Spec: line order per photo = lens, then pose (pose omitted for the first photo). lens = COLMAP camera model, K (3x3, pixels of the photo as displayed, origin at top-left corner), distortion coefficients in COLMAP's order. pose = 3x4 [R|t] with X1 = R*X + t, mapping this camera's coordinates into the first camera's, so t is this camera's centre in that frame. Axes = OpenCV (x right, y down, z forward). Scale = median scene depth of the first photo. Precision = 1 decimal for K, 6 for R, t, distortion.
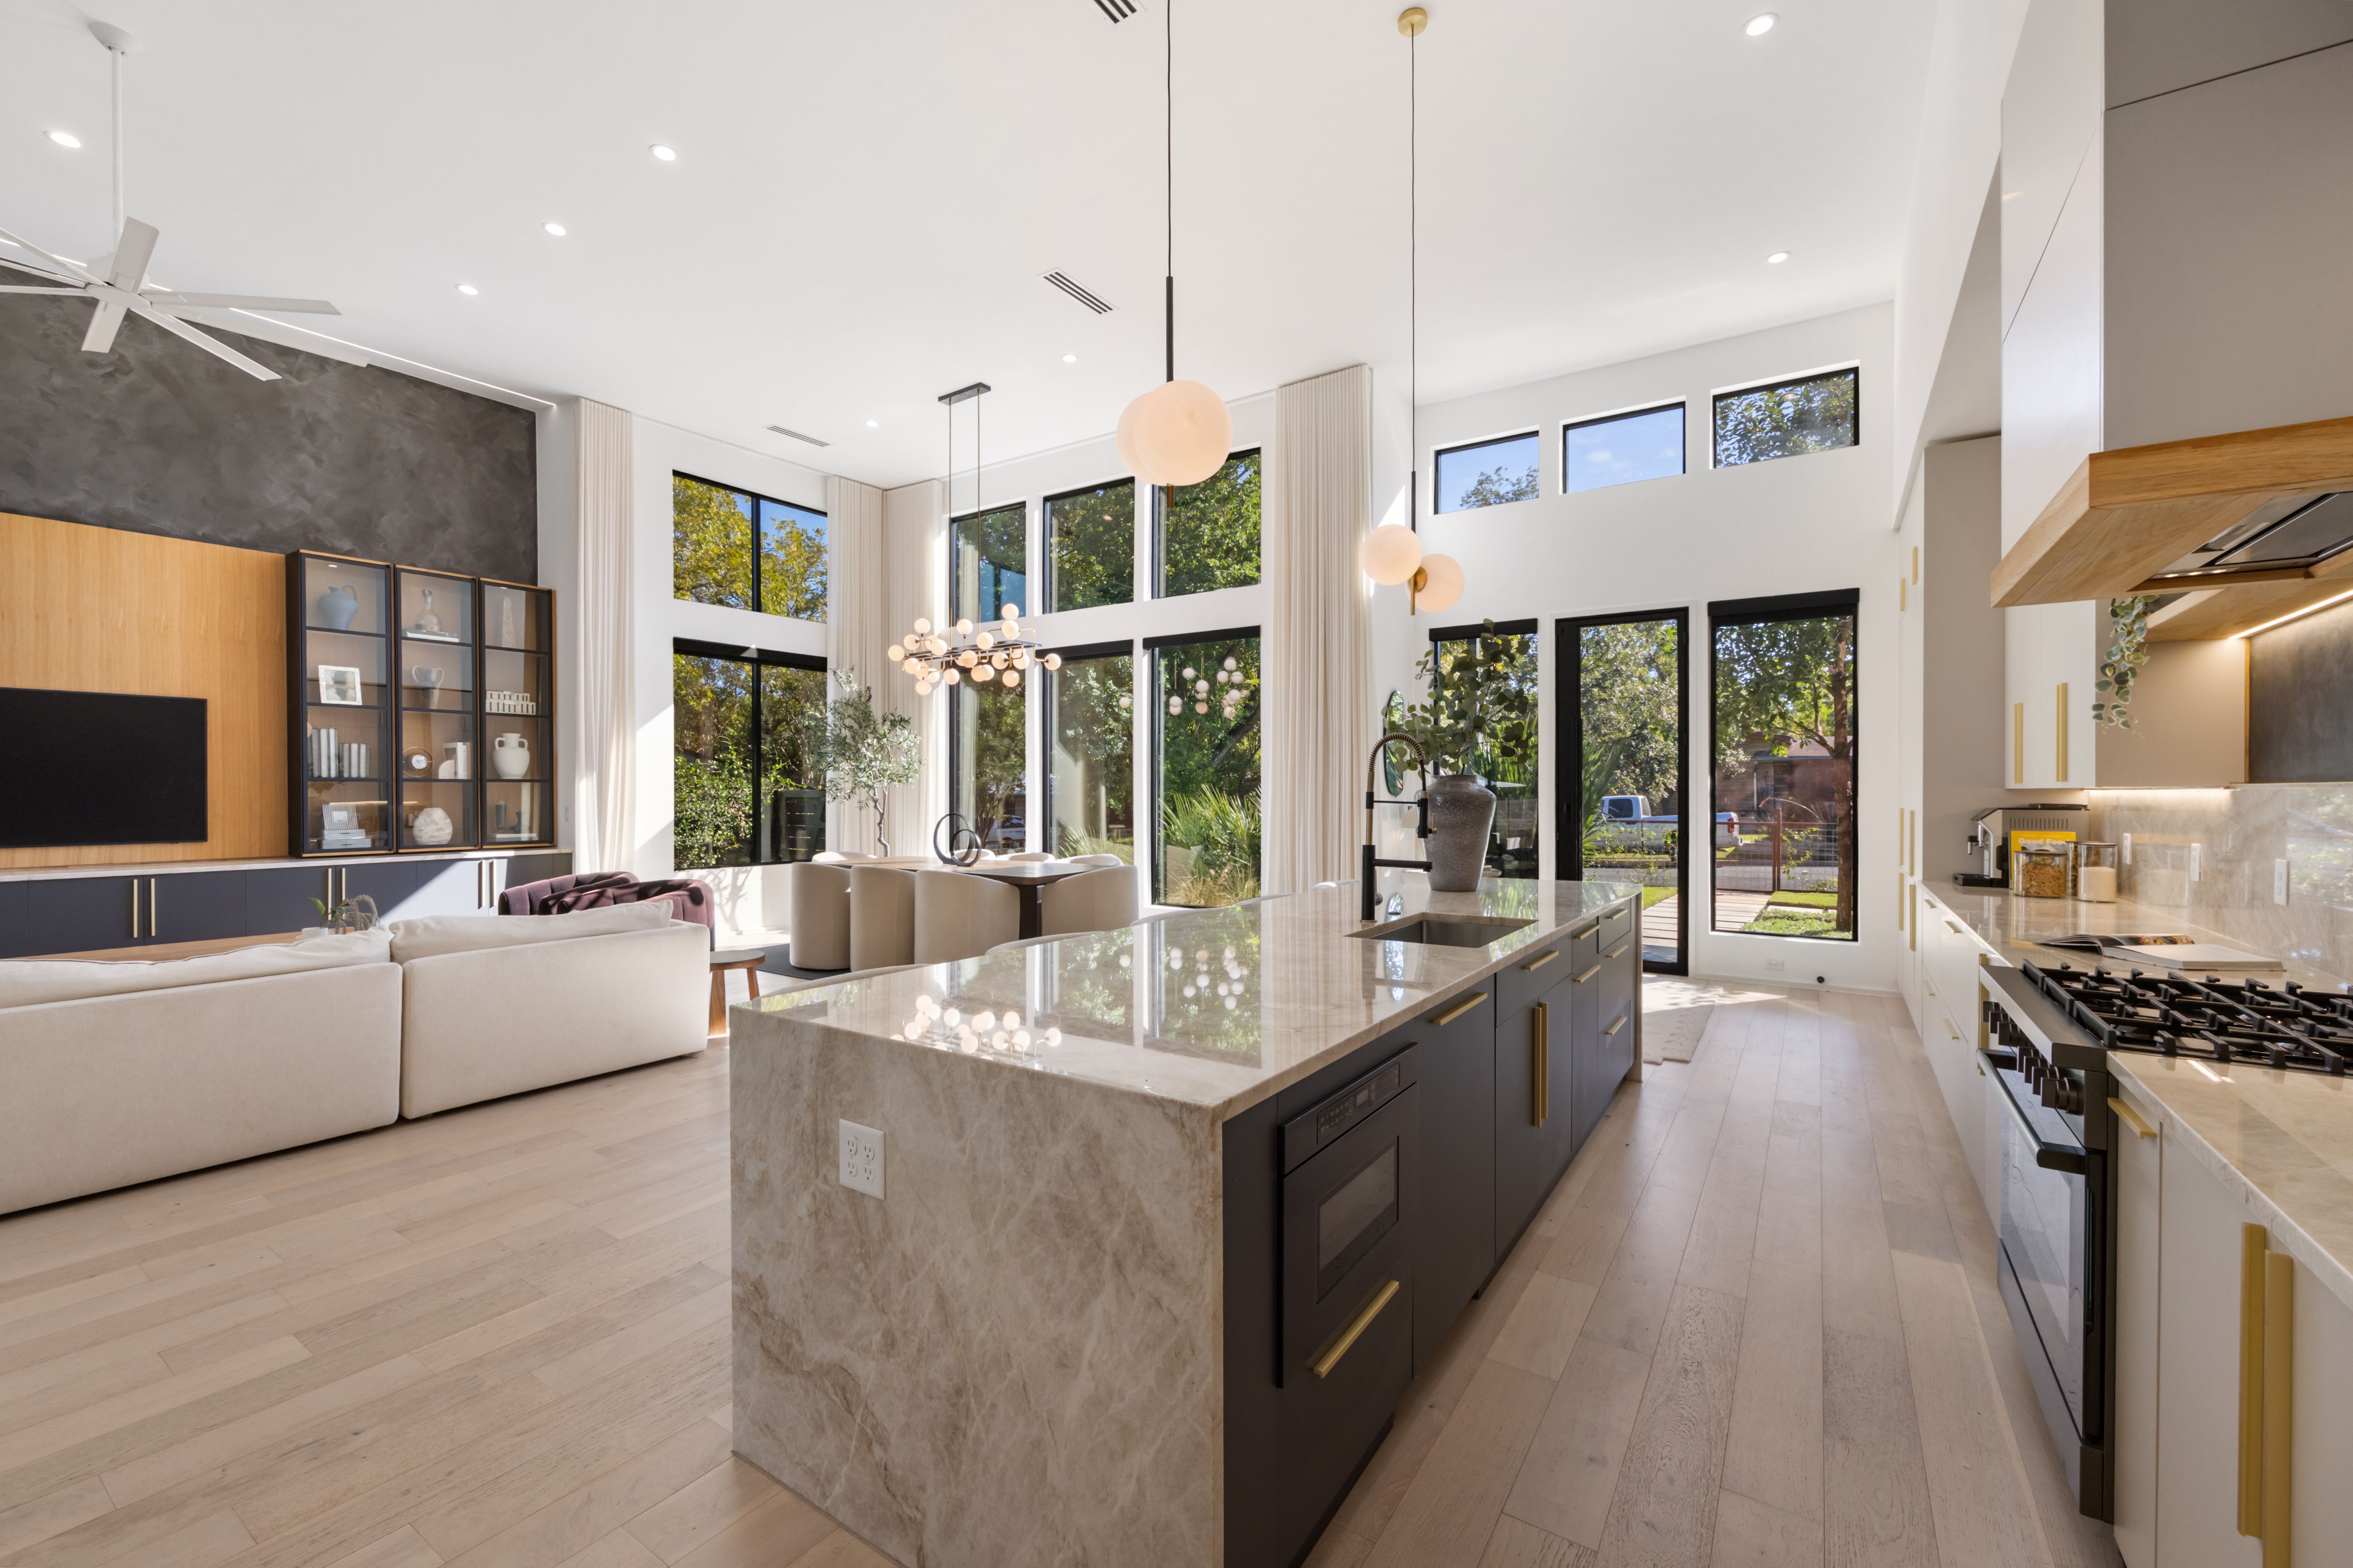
lens RADIAL K [[964.8, 0, 1180.0], [0, 964.8, 794.1], [0, 0, 1]] dist [-0.002577, 0.001343]
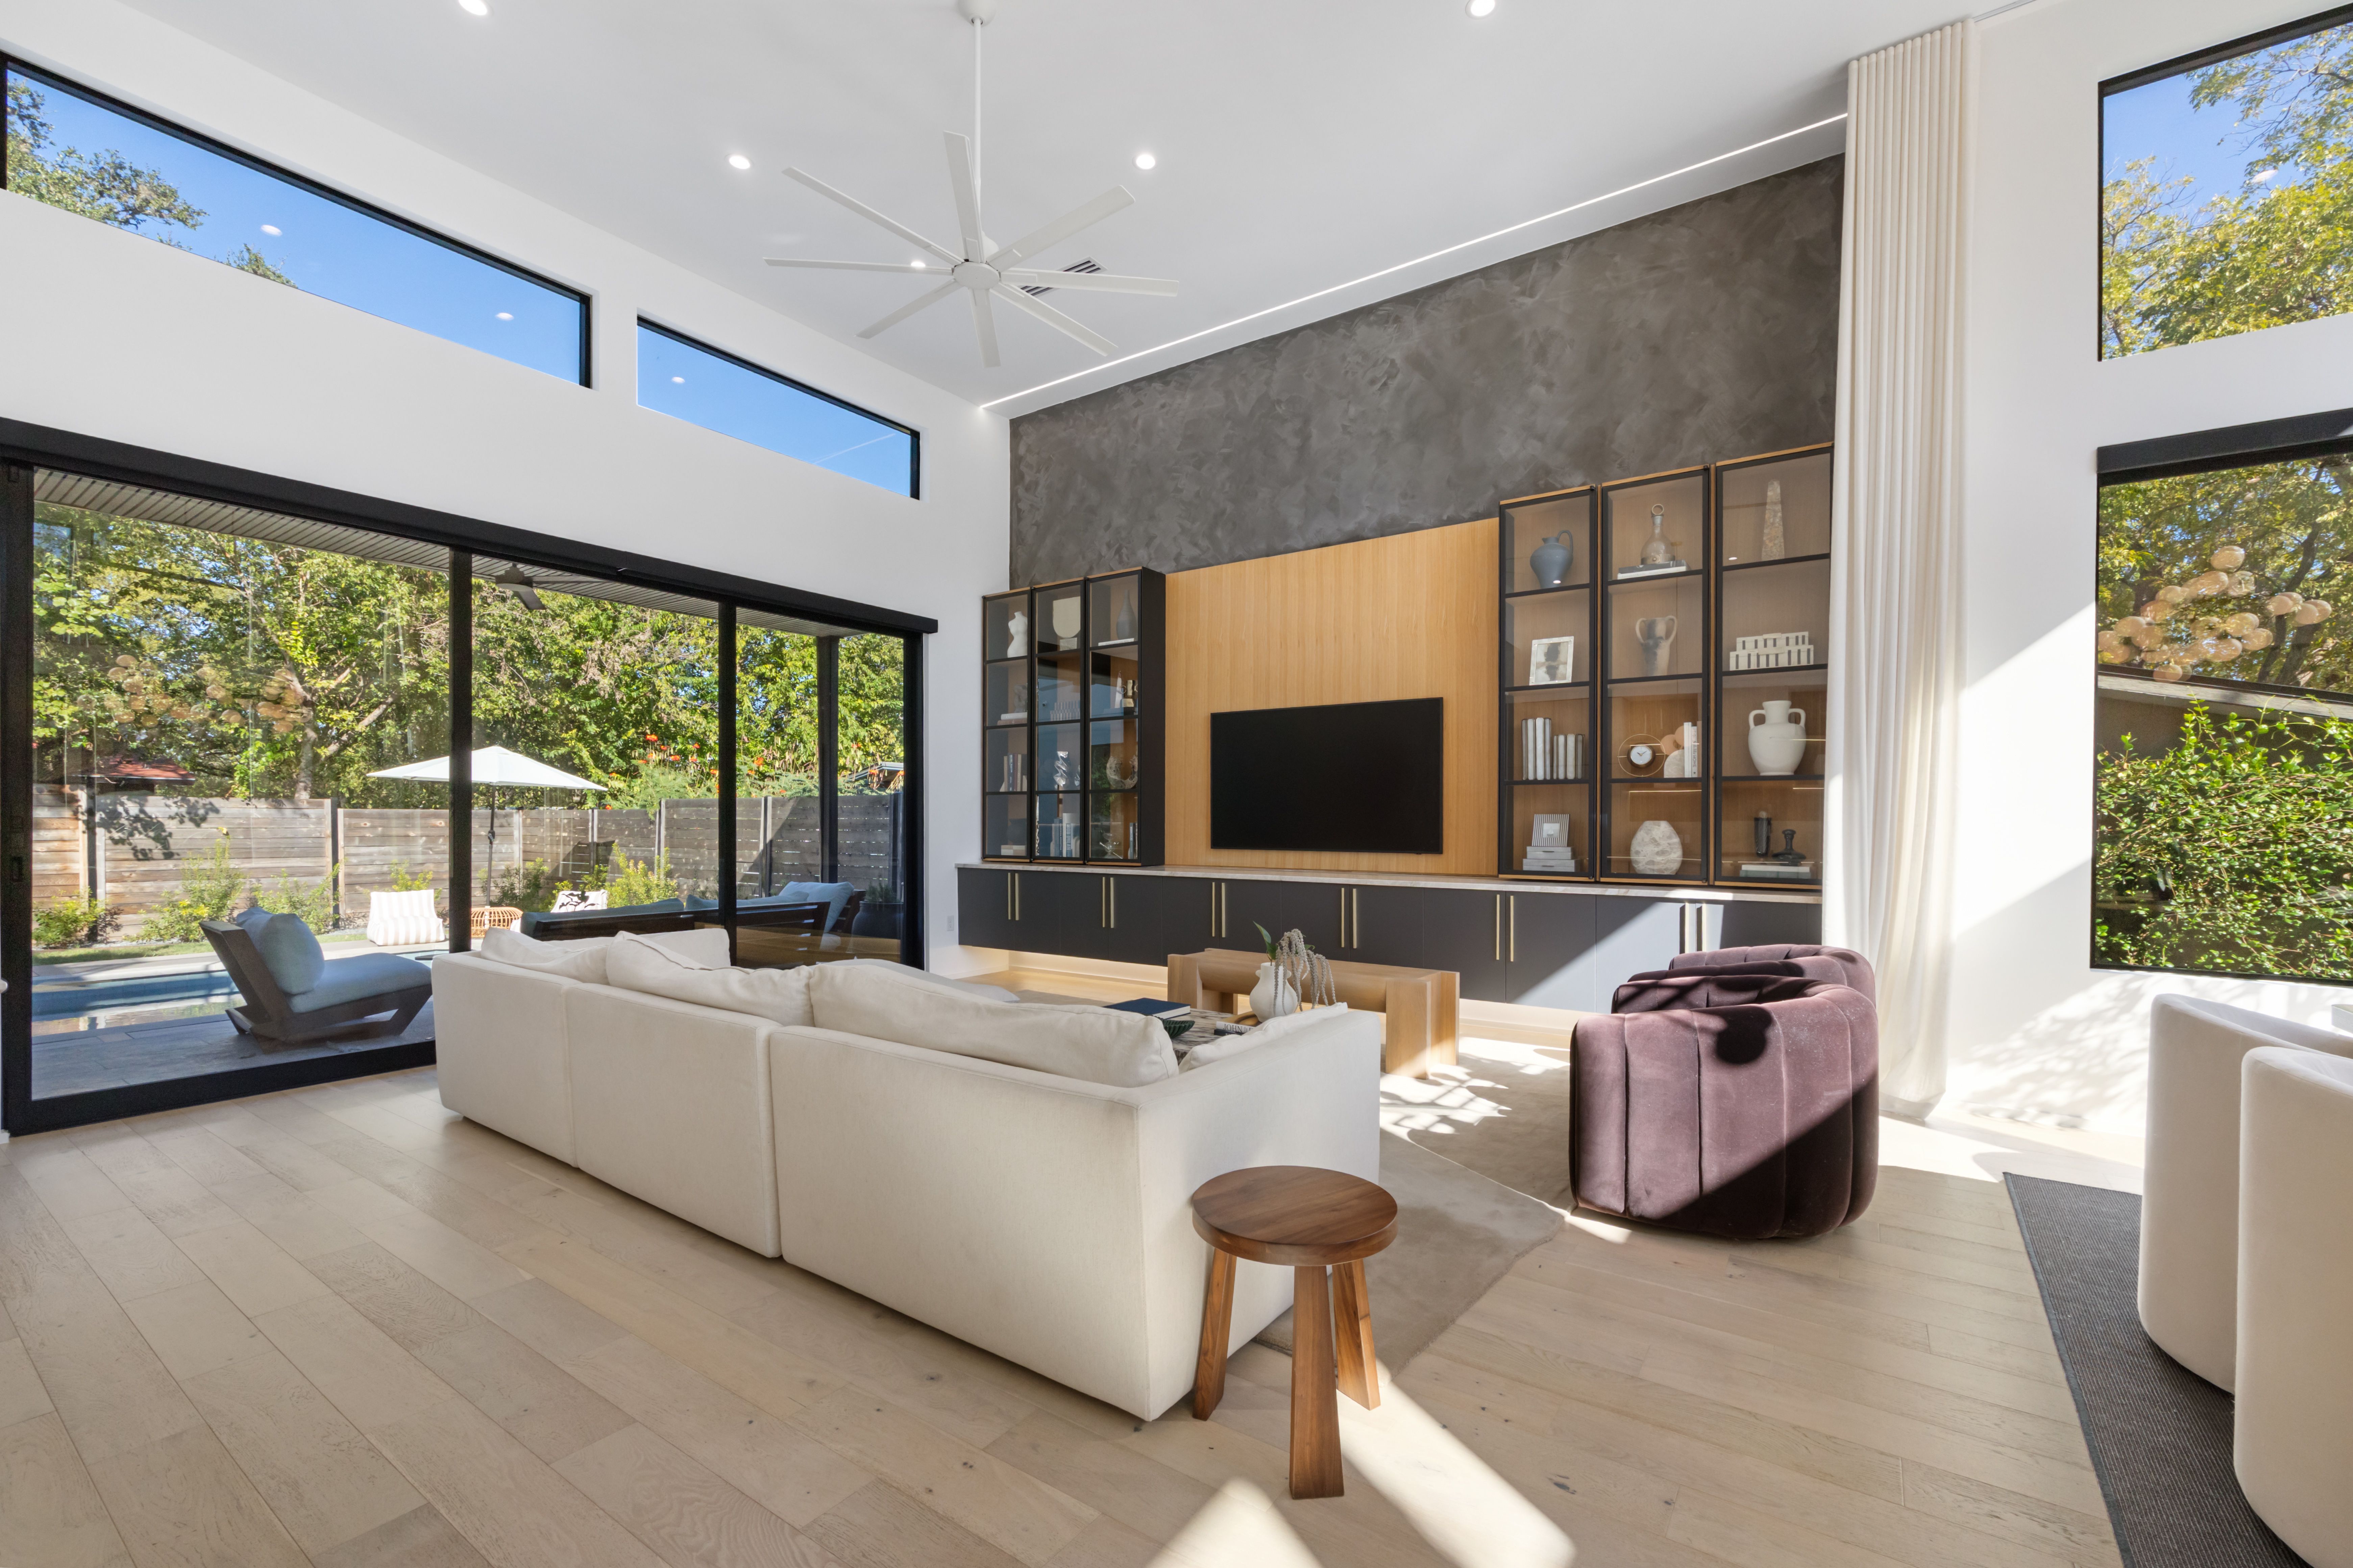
lens RADIAL K [[964.8, 0, 1189.8], [0, 964.8, 823.6], [0, 0, 1]] dist [-0.002577, 0.001343]
pose [[-0.002513, 0.010123, -0.999946, -0.082438], [-0.003910, 0.999941, 0.010132, 0.010569], [0.999989, 0.003936, -0.002473, 0.660400]]
